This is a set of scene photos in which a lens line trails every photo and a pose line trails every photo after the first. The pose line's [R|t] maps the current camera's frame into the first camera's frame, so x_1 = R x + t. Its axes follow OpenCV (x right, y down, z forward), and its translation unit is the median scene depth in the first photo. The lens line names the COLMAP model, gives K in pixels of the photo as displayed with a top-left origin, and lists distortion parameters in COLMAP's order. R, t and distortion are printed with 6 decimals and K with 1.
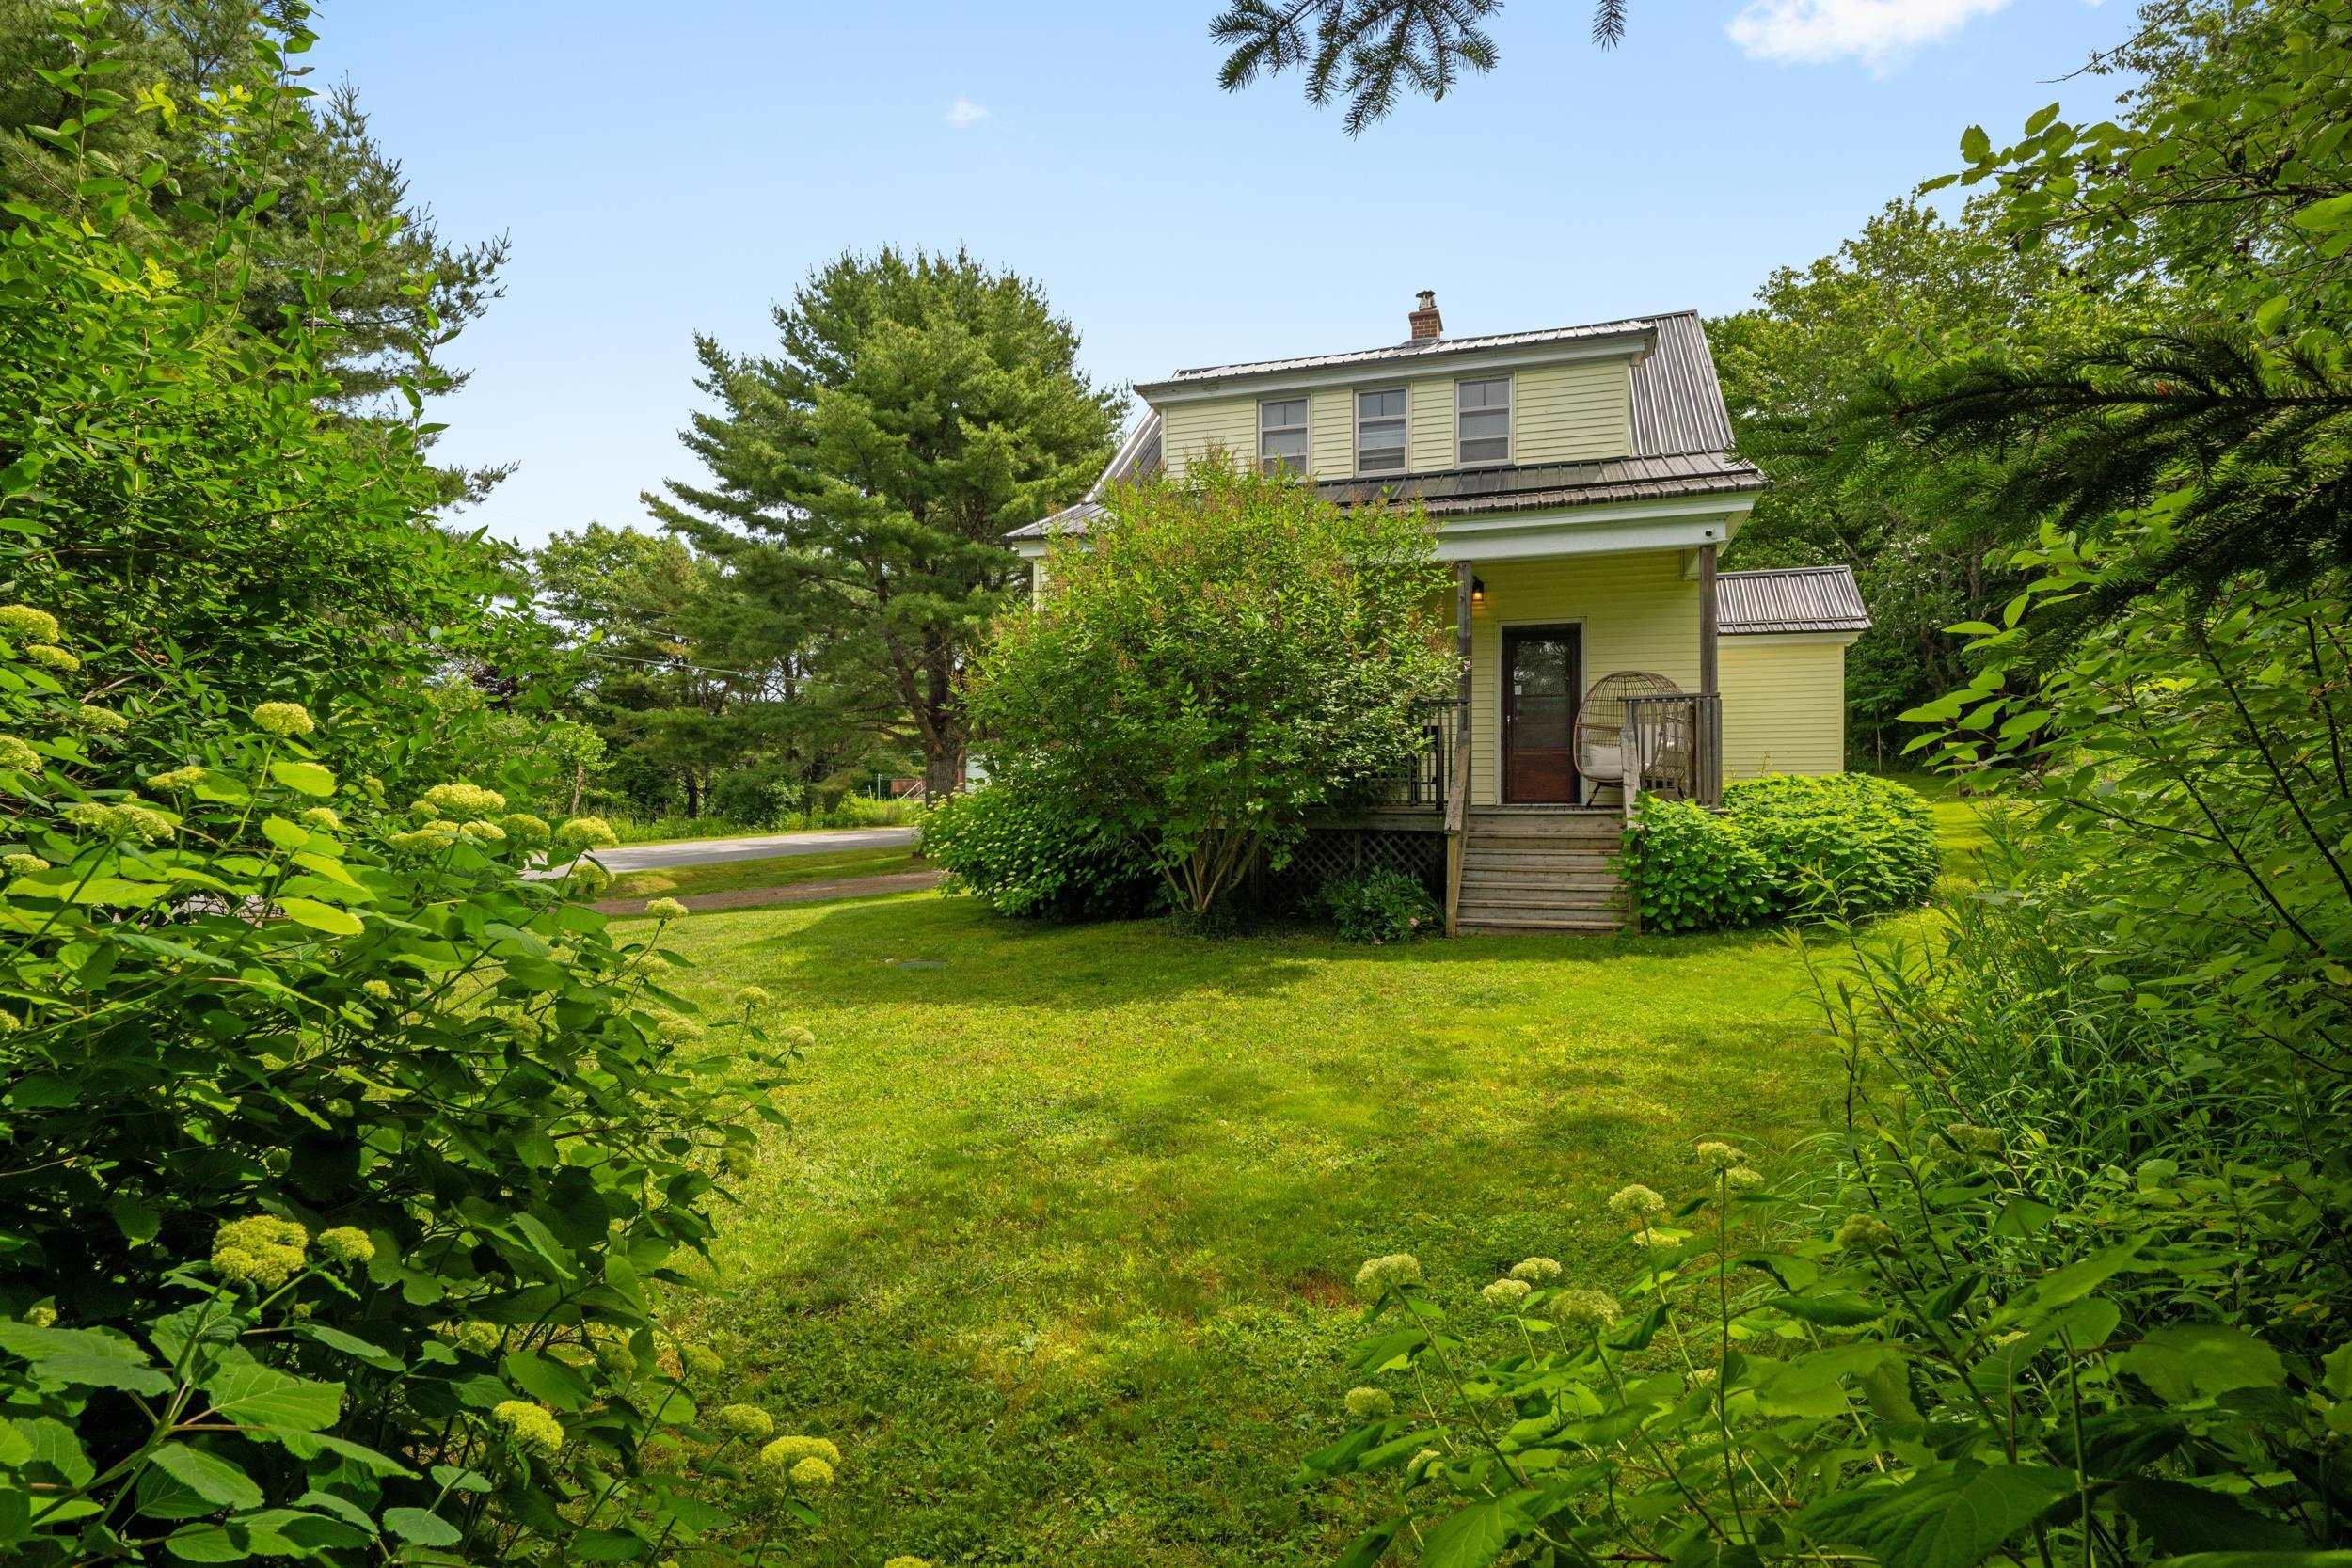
lens RADIAL K [[1196.1, 0, 1170.8], [0, 1196.1, 787.5], [0, 0, 1]] dist [0.002146, 0.000206]
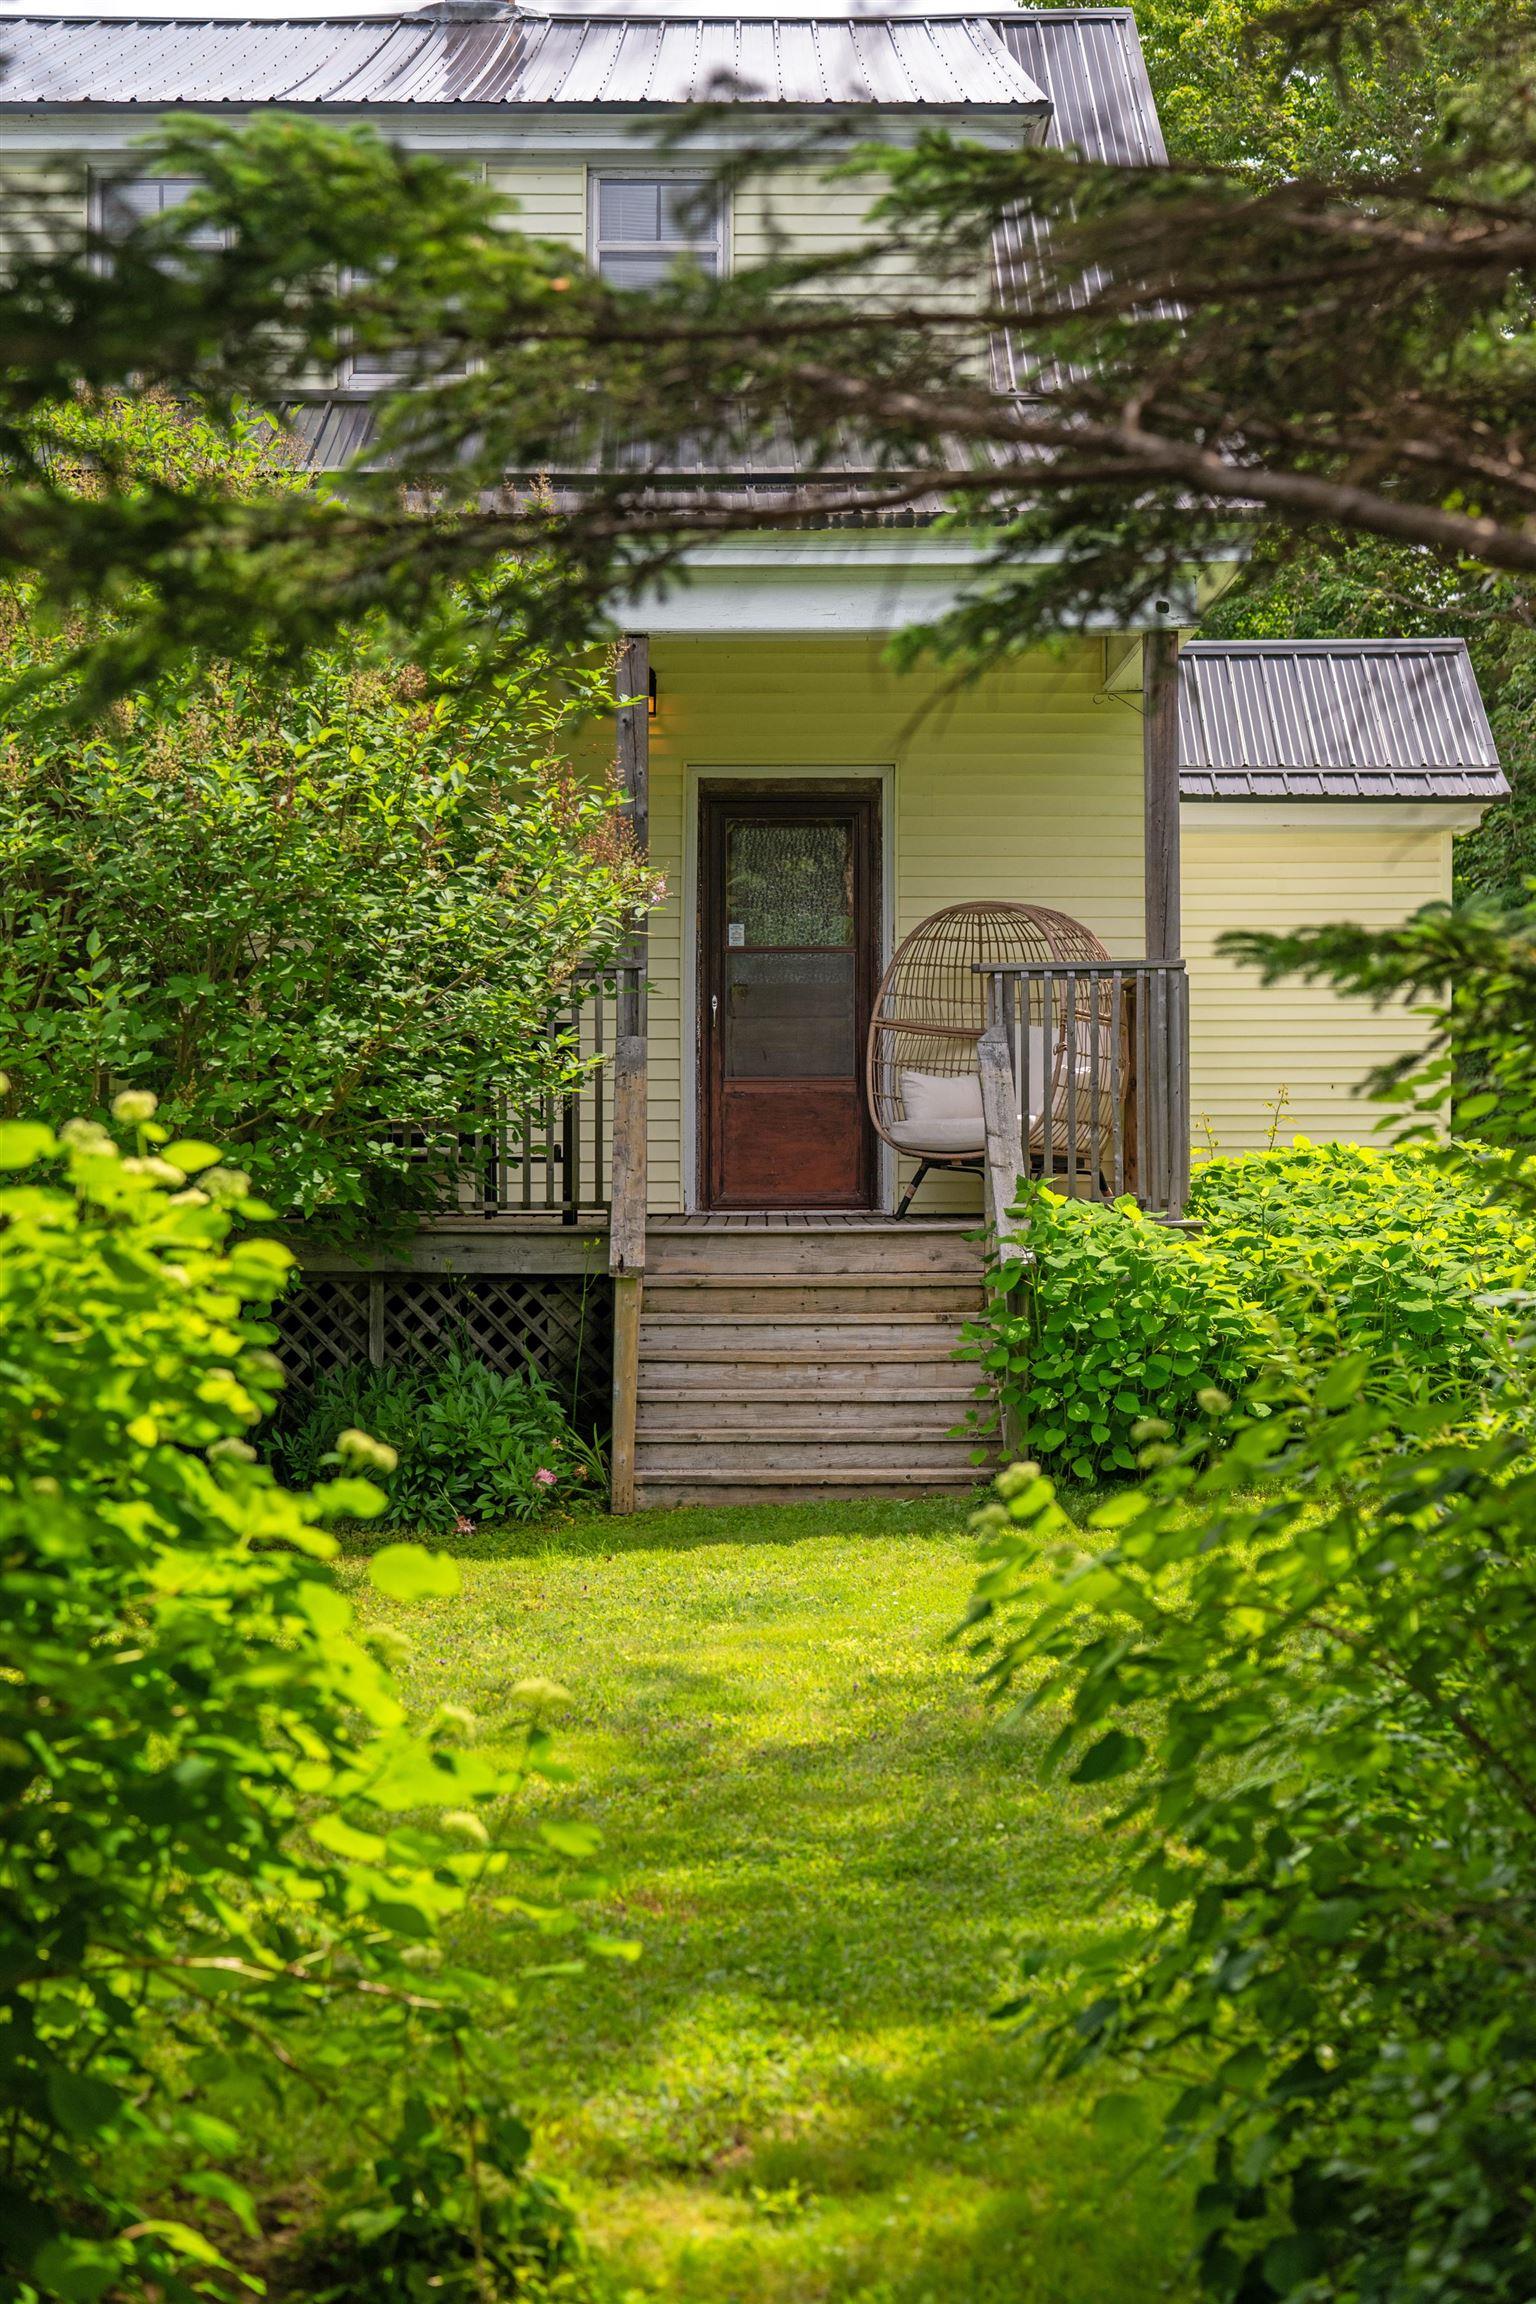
lens RADIAL K [[3757.9, 0, 768.4], [0, 3757.9, 1152.5], [0, 0, 1]] dist [-0.028087, 0.000000]
pose [[0.948790, 0.002053, 0.315900, -0.143776], [-0.000253, 0.999984, -0.005738, 0.001259], [-0.315906, 0.005364, 0.948775, -0.306728]]
